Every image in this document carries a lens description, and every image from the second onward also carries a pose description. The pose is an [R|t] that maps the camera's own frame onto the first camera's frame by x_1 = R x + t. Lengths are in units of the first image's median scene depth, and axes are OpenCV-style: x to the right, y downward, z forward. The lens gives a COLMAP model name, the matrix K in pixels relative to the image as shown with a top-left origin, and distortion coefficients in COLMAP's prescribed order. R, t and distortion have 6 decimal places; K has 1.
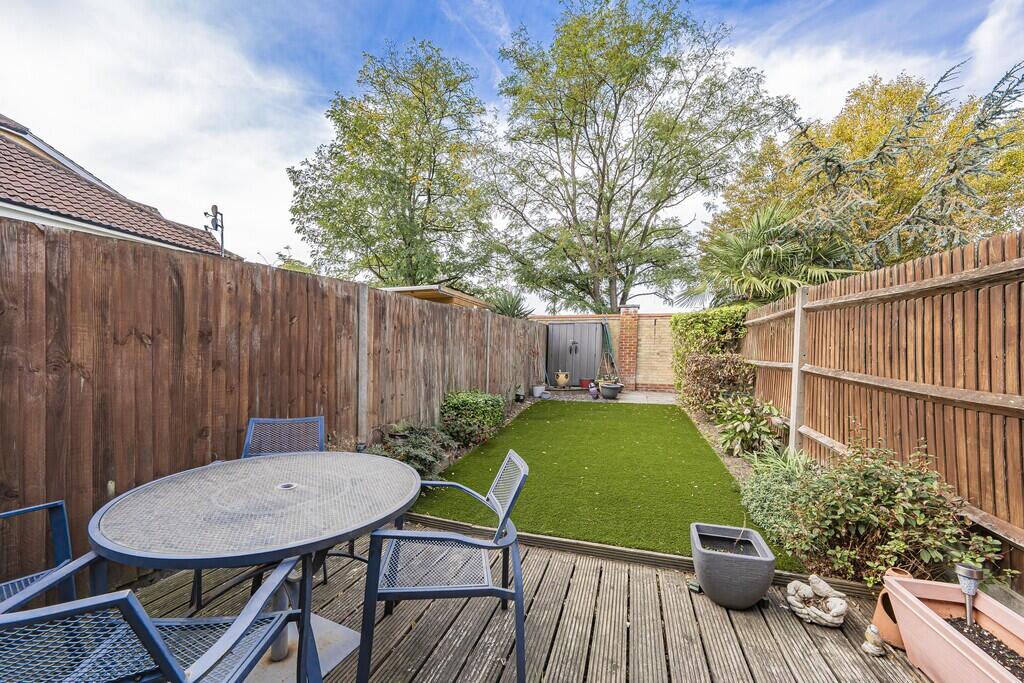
lens RADIAL K [[375.8, 0, 514.6], [0, 375.8, 364.8], [0, 0, 1]] dist [-0.000070, -0.000018]
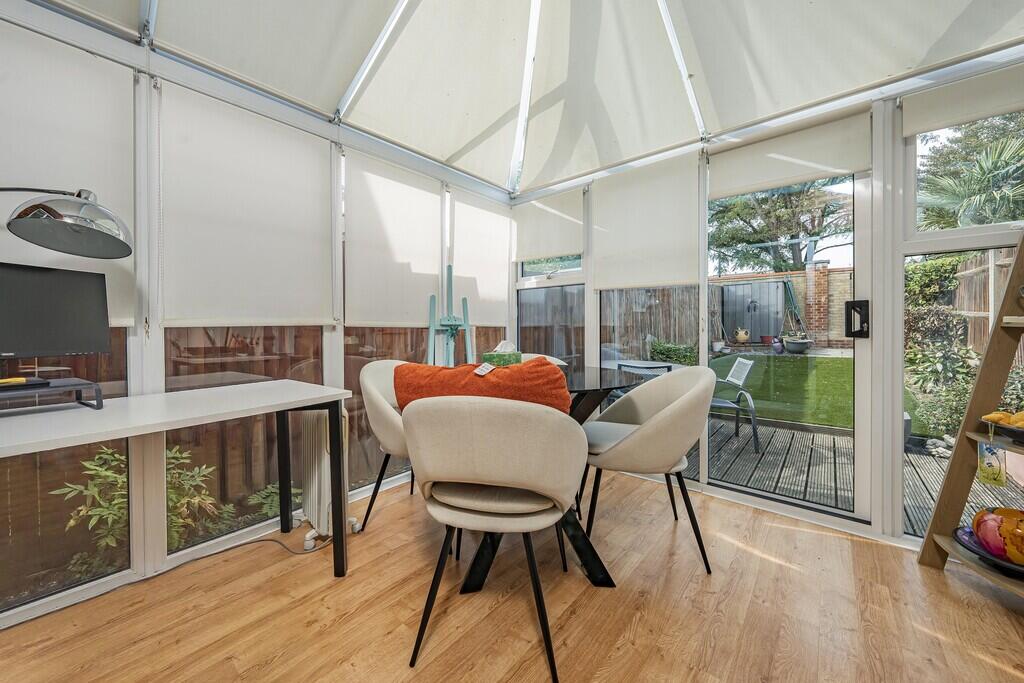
lens RADIAL K [[365.2, 0, 510.2], [0, 365.2, 317.8], [0, 0, 1]] dist [0.000460, 0.000113]
pose [[0.914793, -0.032776, -0.402591, -0.064123], [0.020842, 0.999205, -0.033990, 0.008396], [0.403385, 0.022702, 0.914749, -0.258372]]
